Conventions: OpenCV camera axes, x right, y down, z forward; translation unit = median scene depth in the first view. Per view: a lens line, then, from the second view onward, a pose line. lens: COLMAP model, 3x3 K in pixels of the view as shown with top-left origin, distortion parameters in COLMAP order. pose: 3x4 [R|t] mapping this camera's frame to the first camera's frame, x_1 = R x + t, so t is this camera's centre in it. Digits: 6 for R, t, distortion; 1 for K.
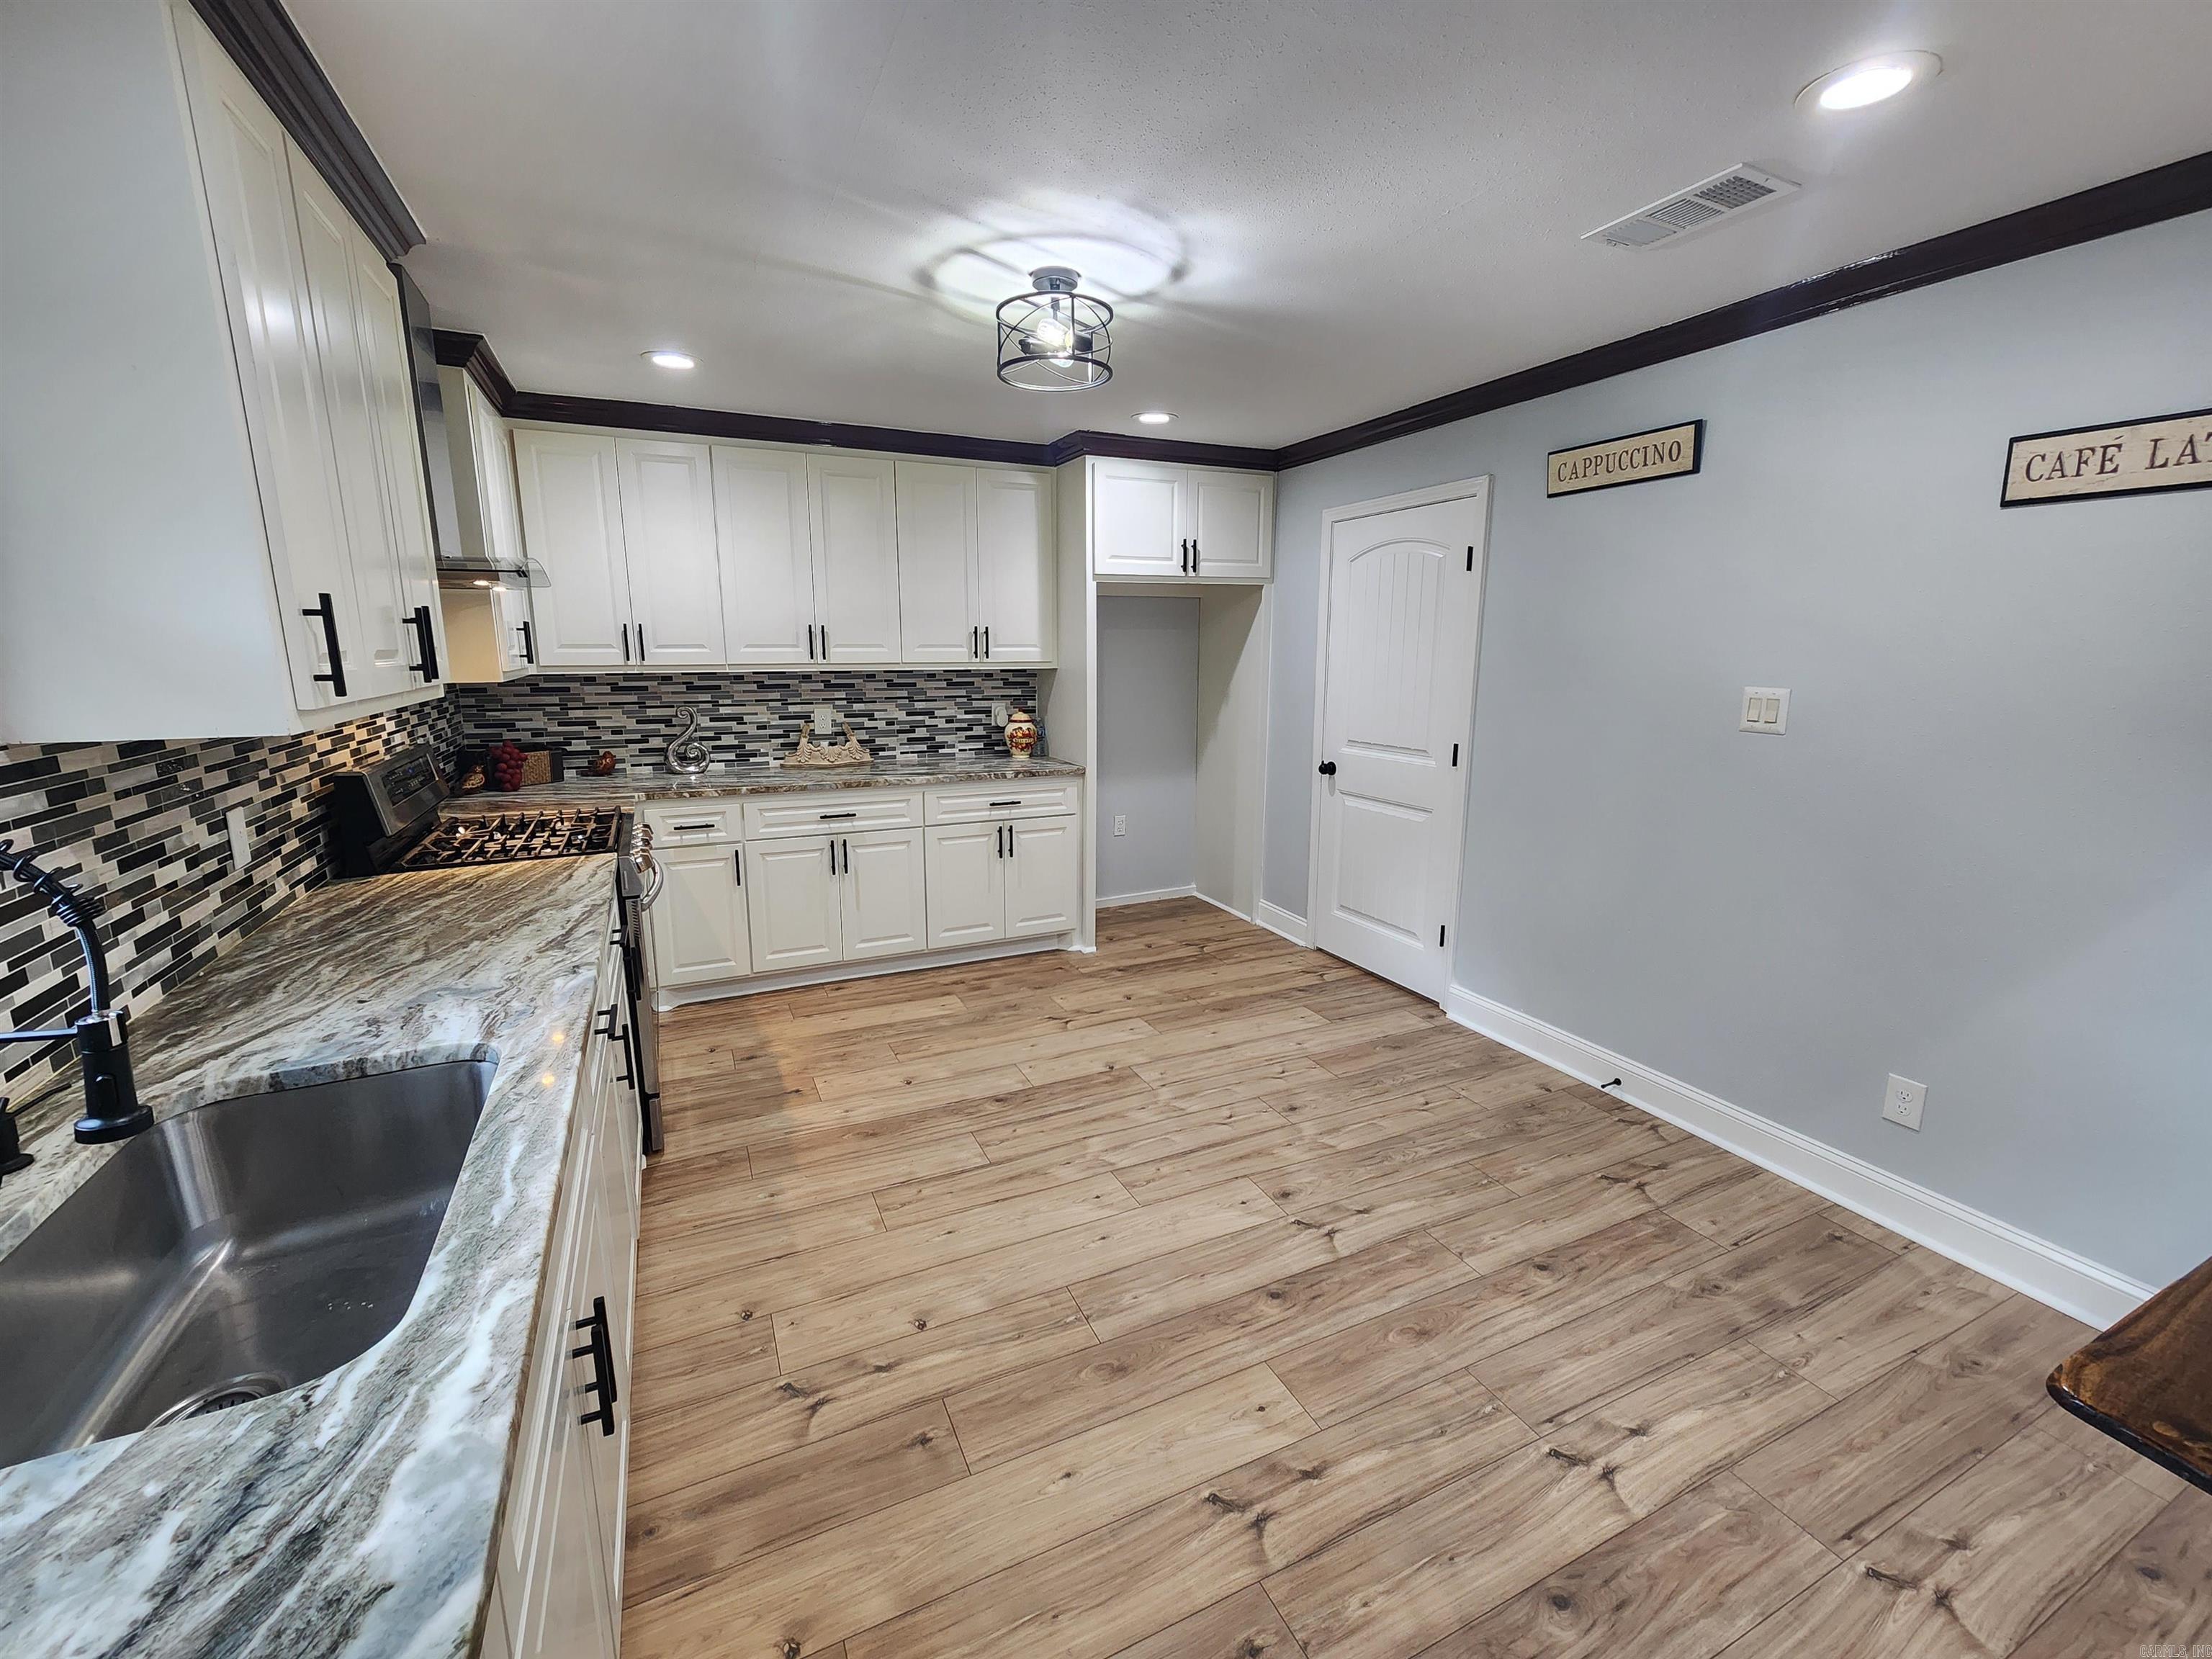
lens RADIAL K [[910.8, 0, 1089.5], [0, 910.8, 826.1], [0, 0, 1]] dist [-0.004391, 0.002902]
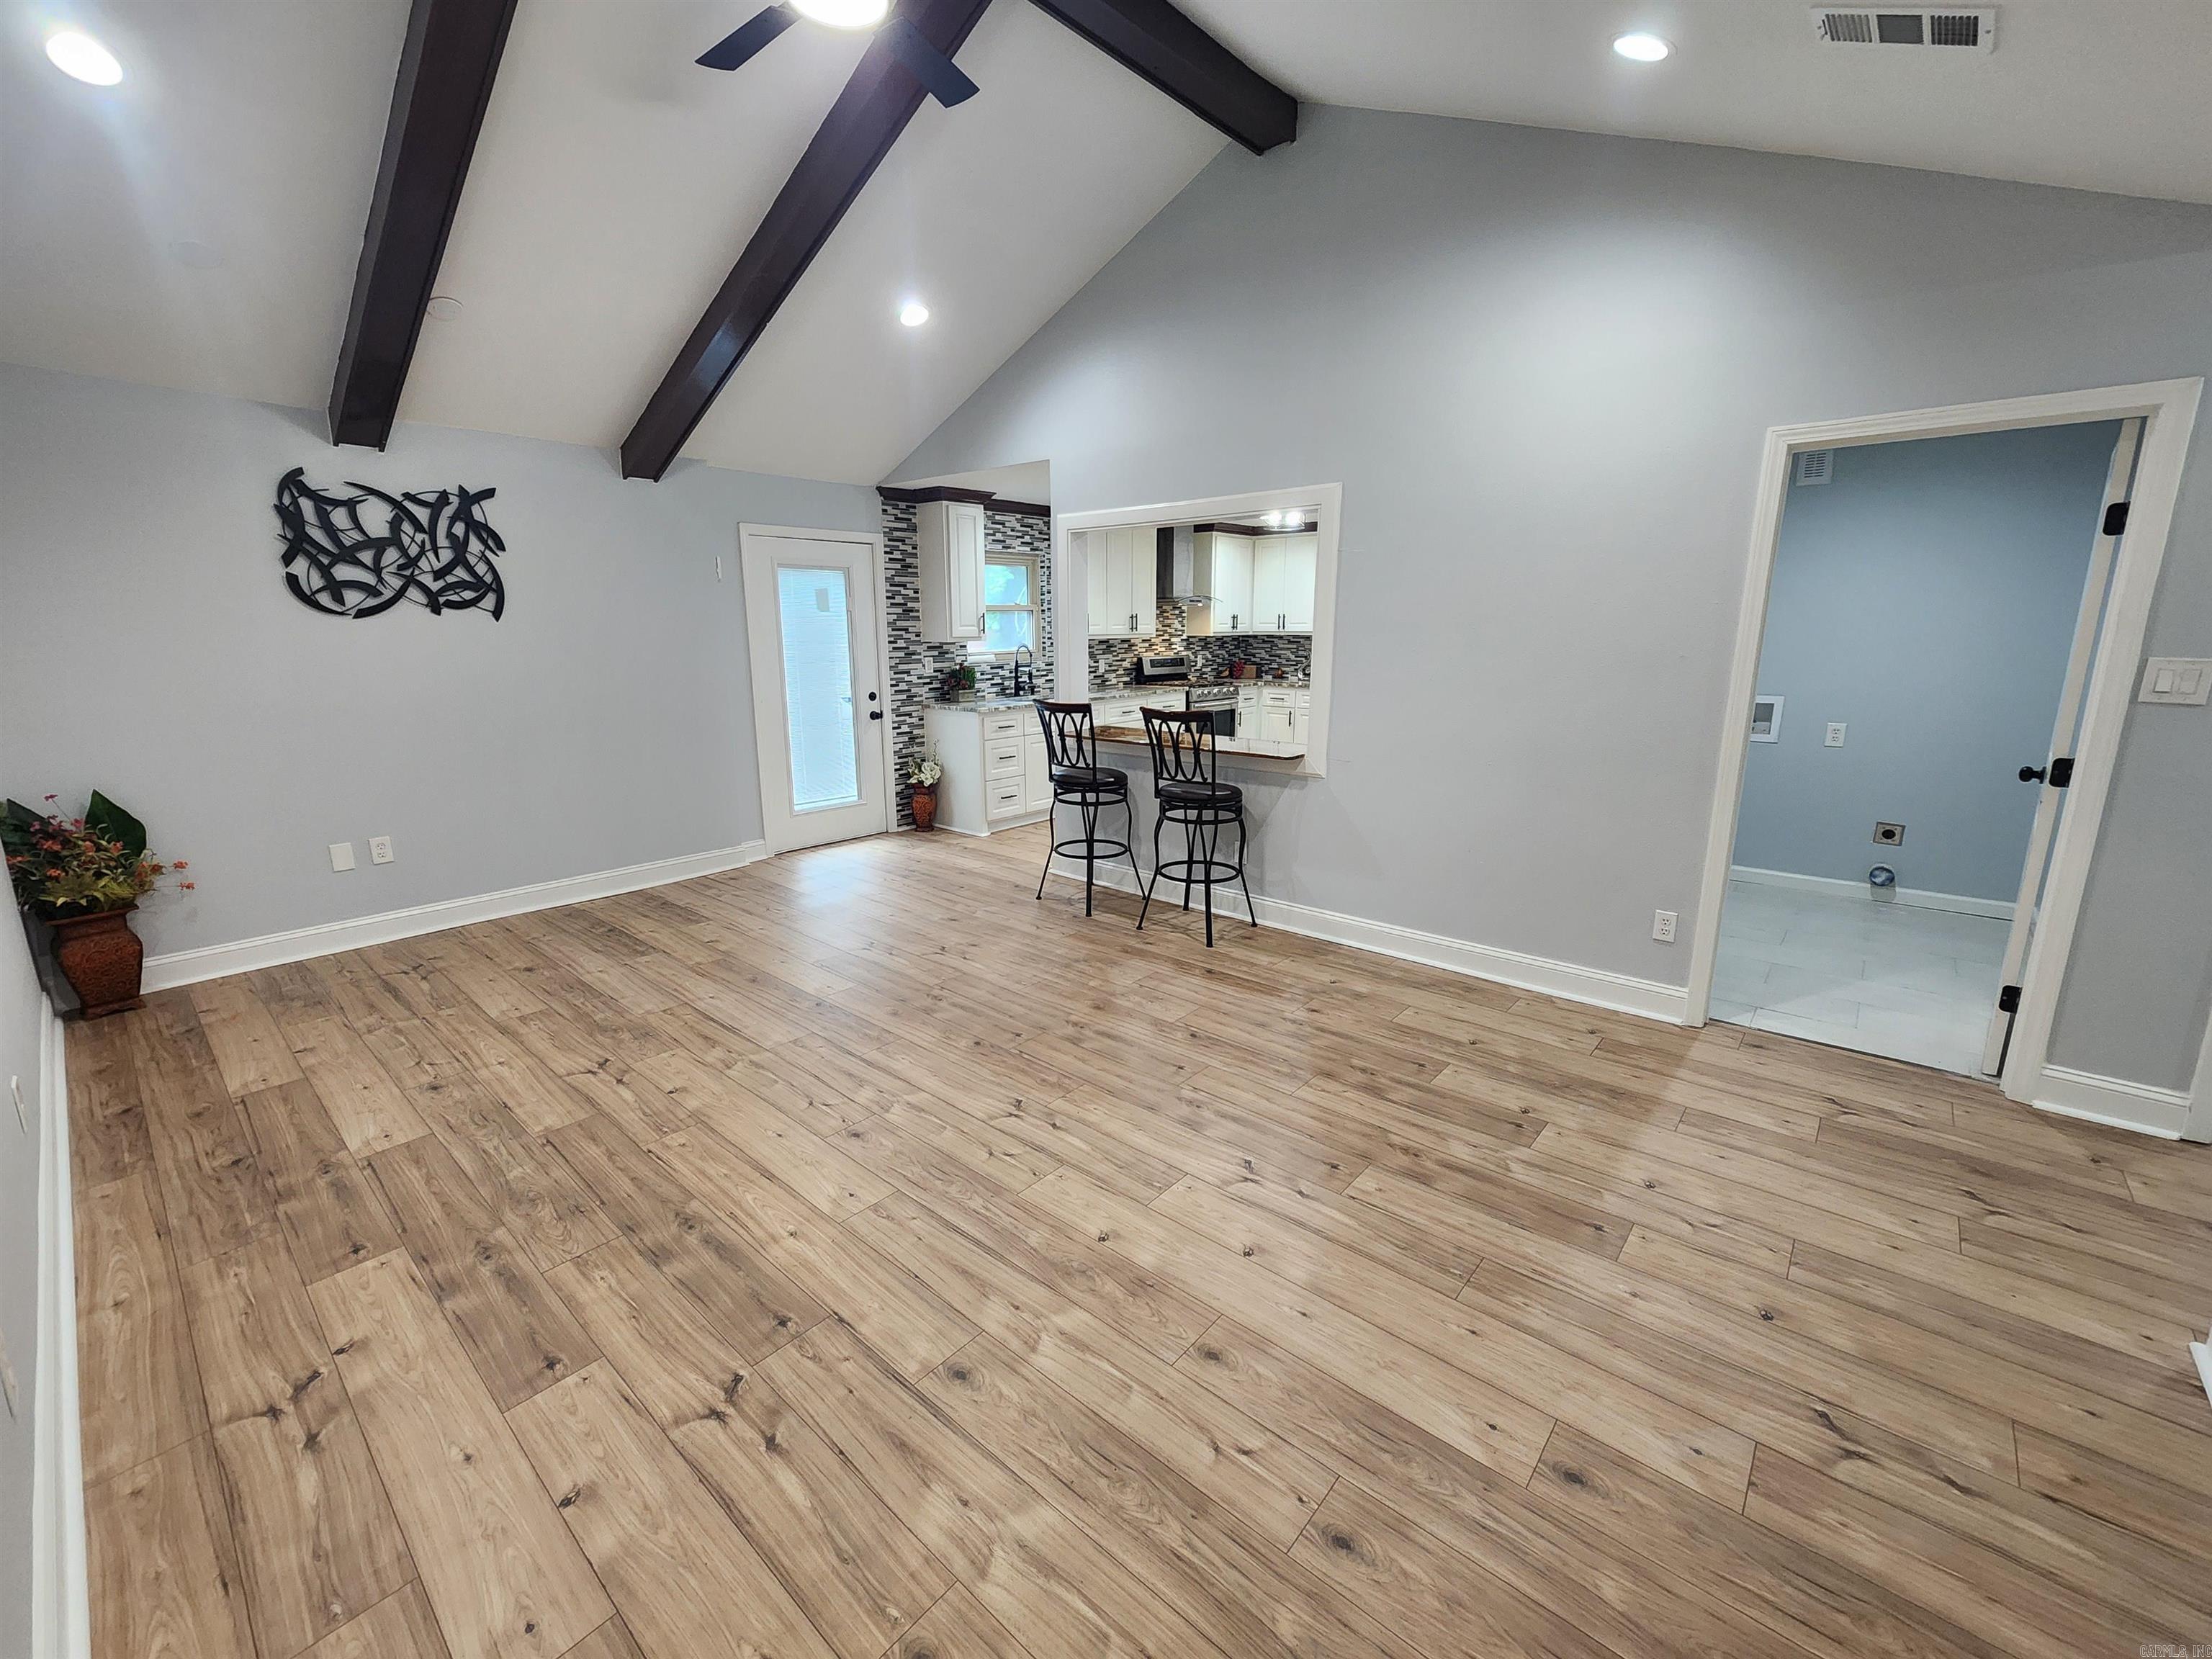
lens RADIAL K [[907.6, 0, 1087.8], [0, 907.6, 824.1], [0, 0, 1]] dist [0.002260, 0.000019]
pose [[0.397754, 0.196860, -0.896124, 2.379256], [-0.176932, 0.974835, 0.135618, 0.131813], [0.900271, 0.104610, 0.422575, -0.651656]]
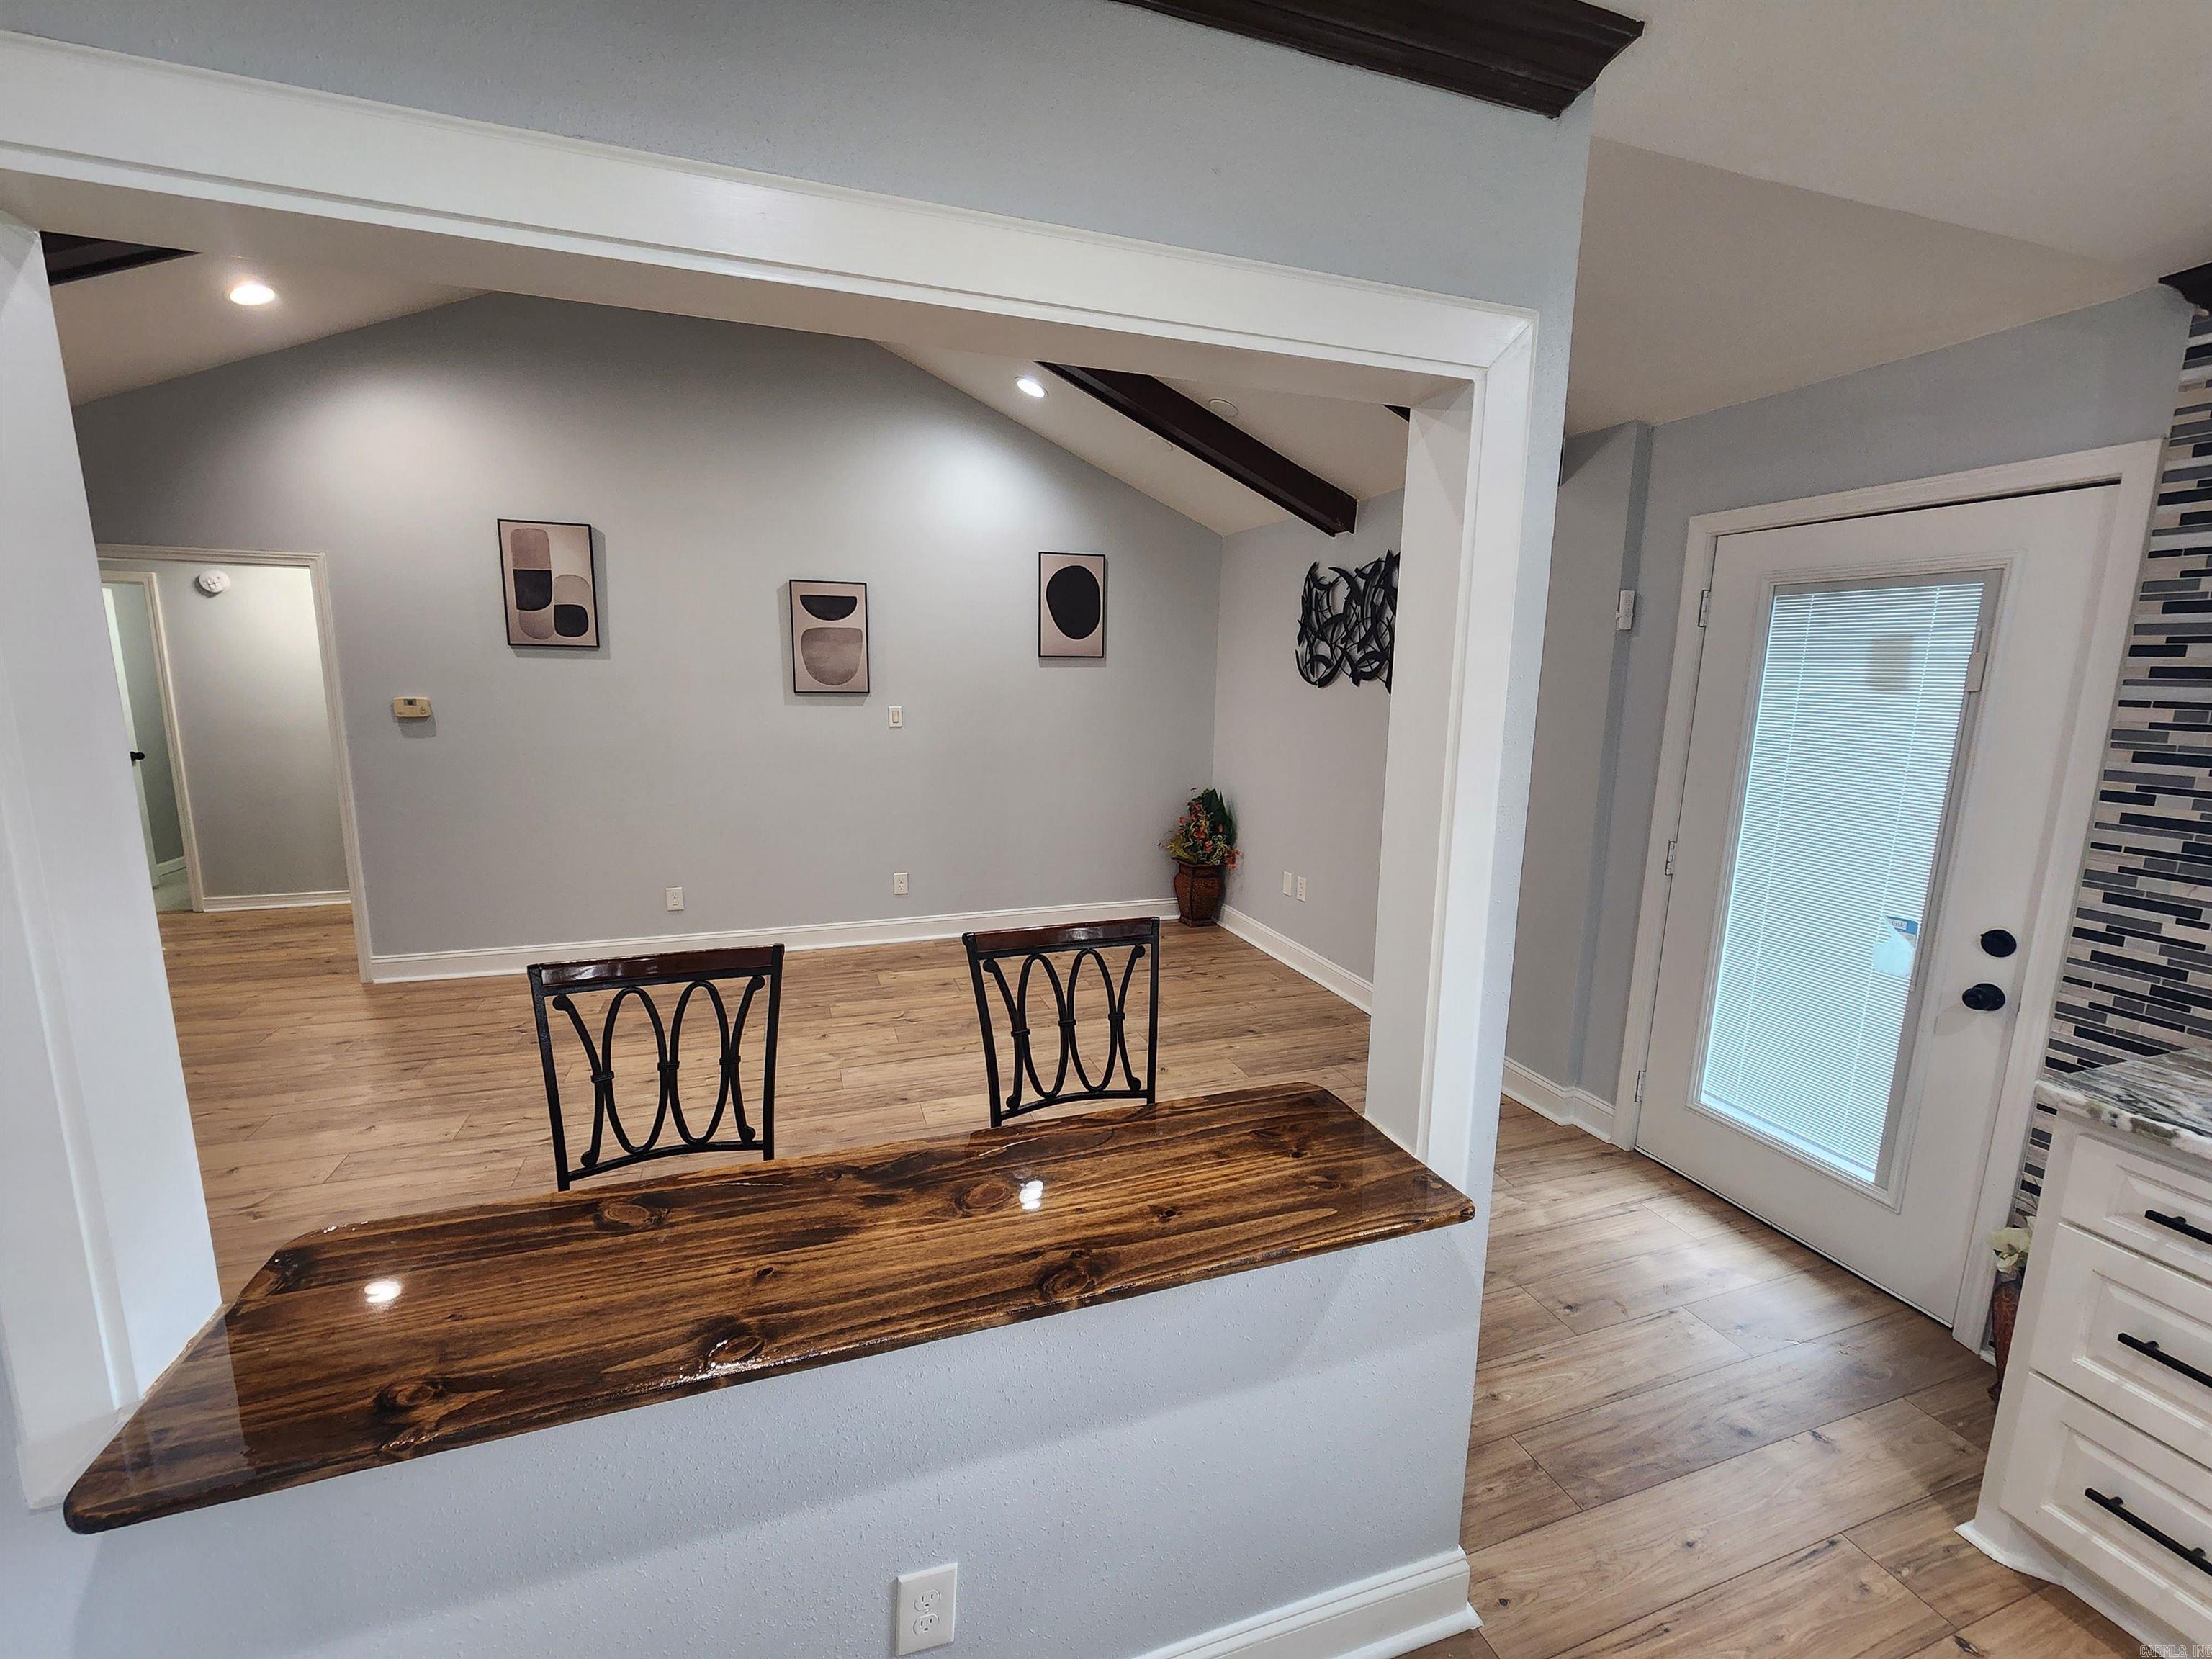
lens RADIAL K [[910.8, 0, 1089.5], [0, 910.8, 826.1], [0, 0, 1]] dist [-0.004391, 0.002902]
pose [[-0.993985, -0.031021, 0.105033, 0.499820], [0.008838, 0.933199, 0.359251, -0.192985], [-0.109161, 0.358019, -0.927311, 0.733849]]
